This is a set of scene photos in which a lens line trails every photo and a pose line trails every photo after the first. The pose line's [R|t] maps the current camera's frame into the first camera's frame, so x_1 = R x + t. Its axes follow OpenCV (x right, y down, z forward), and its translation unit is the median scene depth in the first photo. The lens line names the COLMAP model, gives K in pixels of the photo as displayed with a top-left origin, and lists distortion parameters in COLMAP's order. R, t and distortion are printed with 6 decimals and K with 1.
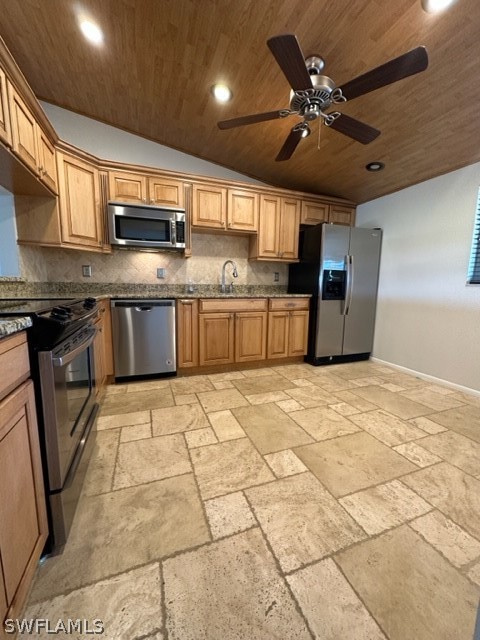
lens RADIAL K [[257.6, 0, 240.0], [0, 257.6, 320.0], [0, 0, 1]] dist [-0.001597, 0.000083]
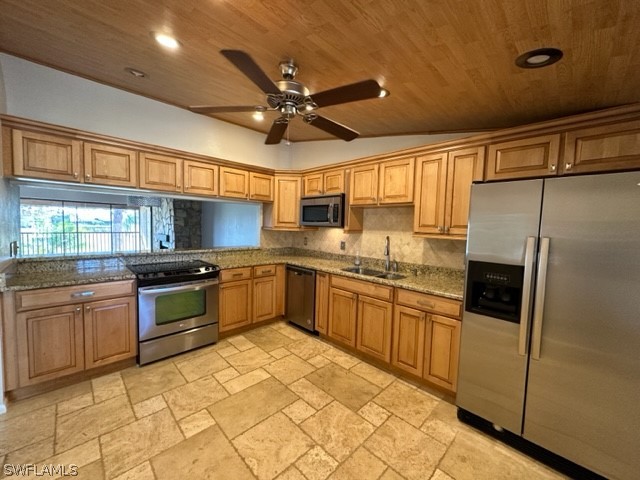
lens RADIAL K [[257.6, 0, 320.6], [0, 257.6, 238.1], [0, 0, 1]] dist [-0.001597, 0.000083]
pose [[0.400425, 0.047642, -0.915090, 0.814434], [-0.146612, 0.989113, -0.012659, -0.210418], [0.904525, 0.139232, 0.403050, 0.501403]]
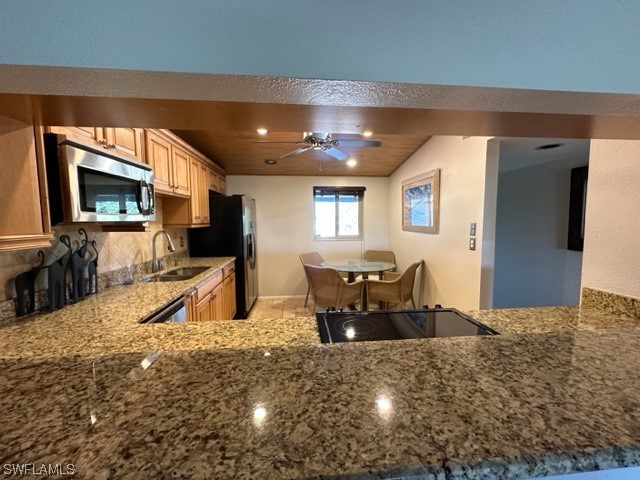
lens RADIAL K [[257.6, 0, 320.6], [0, 257.6, 238.1], [0, 0, 1]] dist [-0.001597, 0.000083]
pose [[0.265973, -0.086842, 0.960061, -0.793830], [0.144991, 0.988208, 0.049221, -0.211318], [-0.953014, 0.126109, 0.275428, 0.405302]]
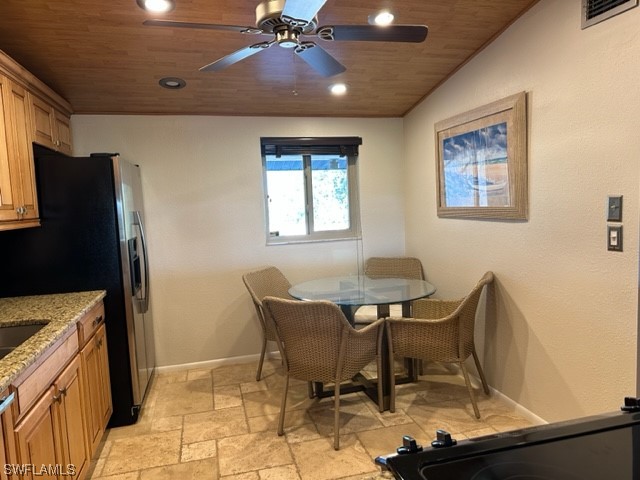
lens RADIAL K [[448.4, 0, 320.0], [0, 448.4, 240.0], [0, 0, 1]] dist [0.095402, -0.119058]
pose [[0.116335, -0.103869, 0.987764, -0.634208], [0.182509, 0.979817, 0.081538, -0.224911], [-0.976297, 0.170790, 0.132944, 0.541376]]
